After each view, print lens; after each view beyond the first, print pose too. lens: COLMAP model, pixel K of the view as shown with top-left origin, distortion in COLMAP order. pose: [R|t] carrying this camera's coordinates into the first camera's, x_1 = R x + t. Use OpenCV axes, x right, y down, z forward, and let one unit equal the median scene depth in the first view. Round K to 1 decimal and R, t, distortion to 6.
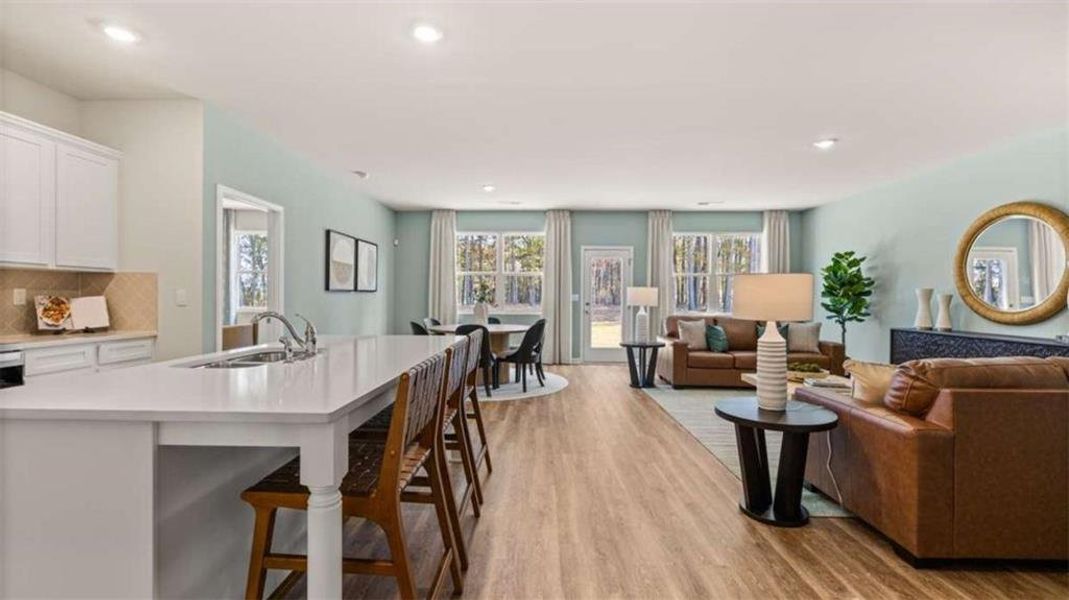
lens RADIAL K [[445.4, 0, 531.7], [0, 445.4, 299.1], [0, 0, 1]] dist [-0.002349, -0.000181]
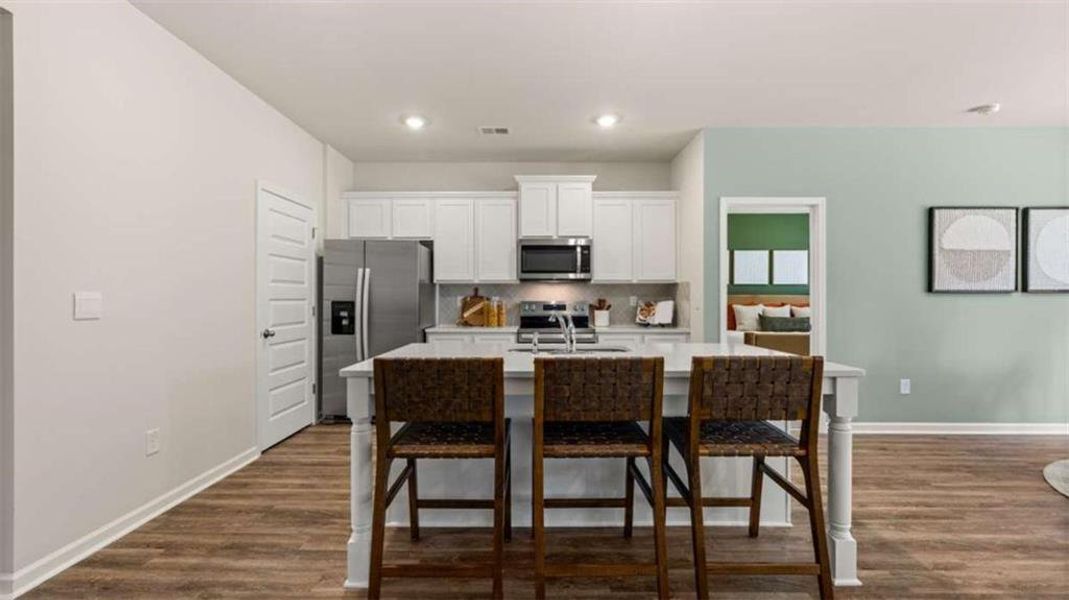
lens RADIAL K [[445.4, 0, 531.7], [0, 445.4, 299.1], [0, 0, 1]] dist [-0.002349, -0.000181]
pose [[0.012182, -0.007431, -0.999898, 0.312812], [-0.005515, 0.999957, -0.007498, 0.000769], [0.999911, 0.005606, 0.012141, 0.440959]]
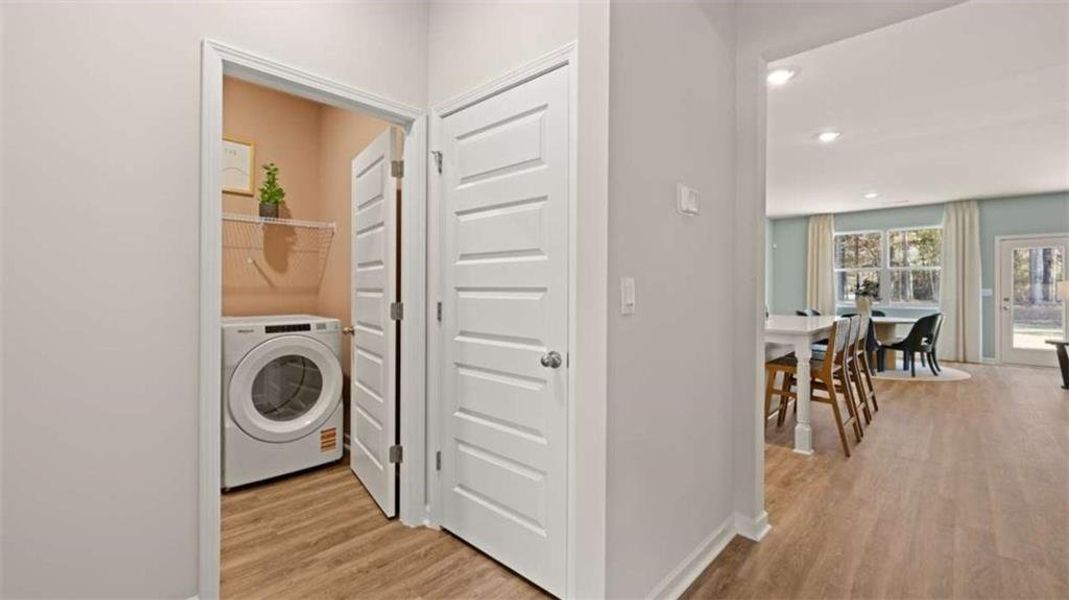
lens RADIAL K [[450.6, 0, 534.3], [0, 450.6, 286.3], [0, 0, 1]] dist [-0.000951, -0.000017]
pose [[0.742876, -0.007500, -0.669387, 0.045279], [-0.004383, 0.999861, -0.016068, 0.005506], [0.669415, 0.014871, 0.742740, -0.600092]]
